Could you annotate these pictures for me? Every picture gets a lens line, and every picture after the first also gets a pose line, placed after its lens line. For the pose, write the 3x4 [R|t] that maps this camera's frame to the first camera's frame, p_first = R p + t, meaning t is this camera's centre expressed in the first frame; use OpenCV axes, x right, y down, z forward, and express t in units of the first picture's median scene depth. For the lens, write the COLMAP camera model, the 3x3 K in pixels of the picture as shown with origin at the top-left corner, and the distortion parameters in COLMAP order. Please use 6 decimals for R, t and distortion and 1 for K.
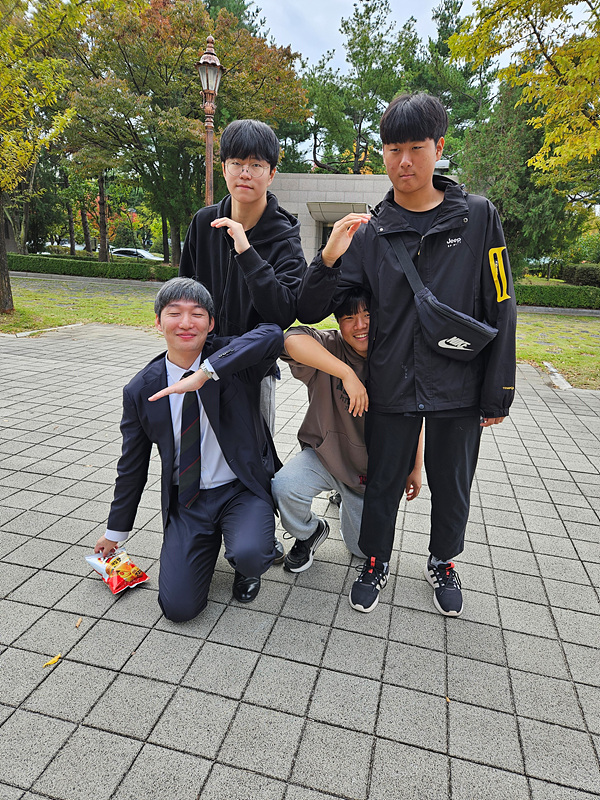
lens RADIAL K [[535.8, 0, 303.4], [0, 535.8, 394.0], [0, 0, 1]] dist [0.030292, -0.025885]
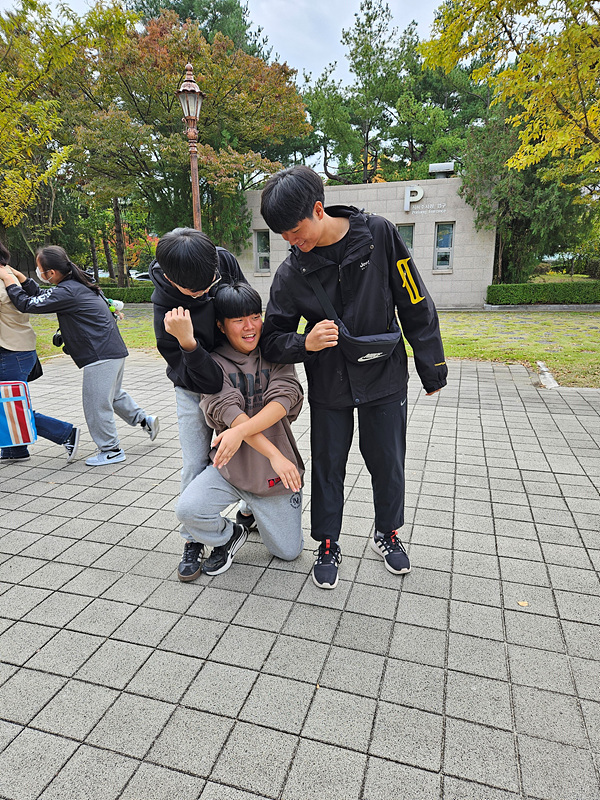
lens RADIAL K [[535.8, 0, 302.7], [0, 535.8, 406.1], [0, 0, 1]] dist [0.030292, -0.025885]
pose [[0.996444, -0.049530, -0.068162, 0.348288], [0.049493, 0.998772, -0.002224, 0.013298], [0.068189, -0.001157, 0.997672, -0.065318]]
